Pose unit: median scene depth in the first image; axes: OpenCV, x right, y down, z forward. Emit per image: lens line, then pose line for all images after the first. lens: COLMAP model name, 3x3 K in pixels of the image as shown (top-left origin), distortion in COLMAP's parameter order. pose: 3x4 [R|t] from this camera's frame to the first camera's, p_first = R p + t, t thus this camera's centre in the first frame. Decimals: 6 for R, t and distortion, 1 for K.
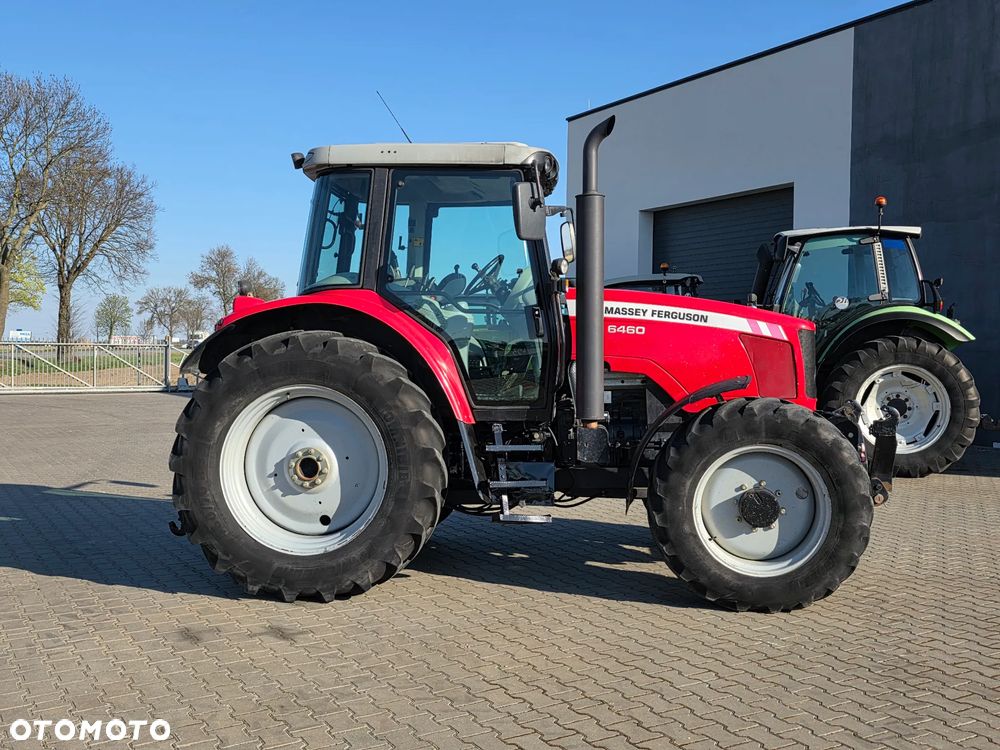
lens RADIAL K [[1011.8, 0, 504.7], [0, 1011.8, 383.7], [0, 0, 1]] dist [0.043543, 0.000000]
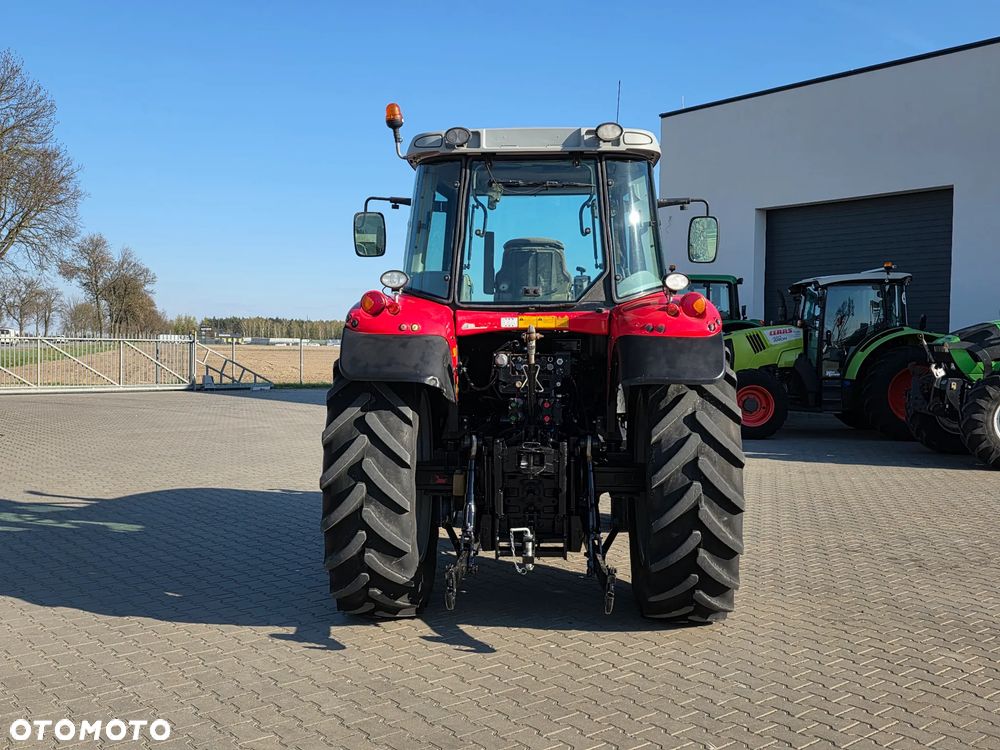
lens RADIAL K [[1011.8, 0, 501.5], [0, 1011.8, 374.3], [0, 0, 1]] dist [0.043543, 0.000000]
pose [[0.989670, -0.000981, 0.143364, -0.936578], [0.001585, 0.999990, -0.004100, -0.011640], [-0.143358, 0.004284, 0.989662, 0.147217]]
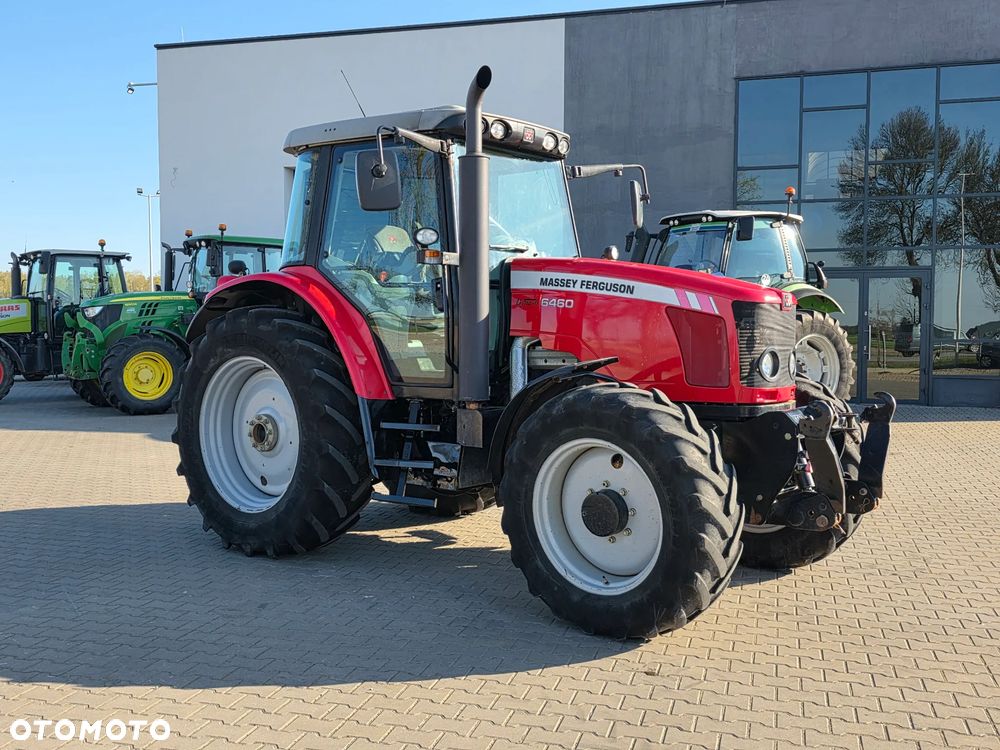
lens RADIAL K [[1011.8, 0, 498.5], [0, 1011.8, 382.8], [0, 0, 1]] dist [0.043543, 0.000000]
pose [[0.731452, -0.045155, 0.680396, -1.261258], [0.026106, 0.998928, 0.038230, -0.031792], [-0.681393, -0.010201, 0.731847, 0.746505]]
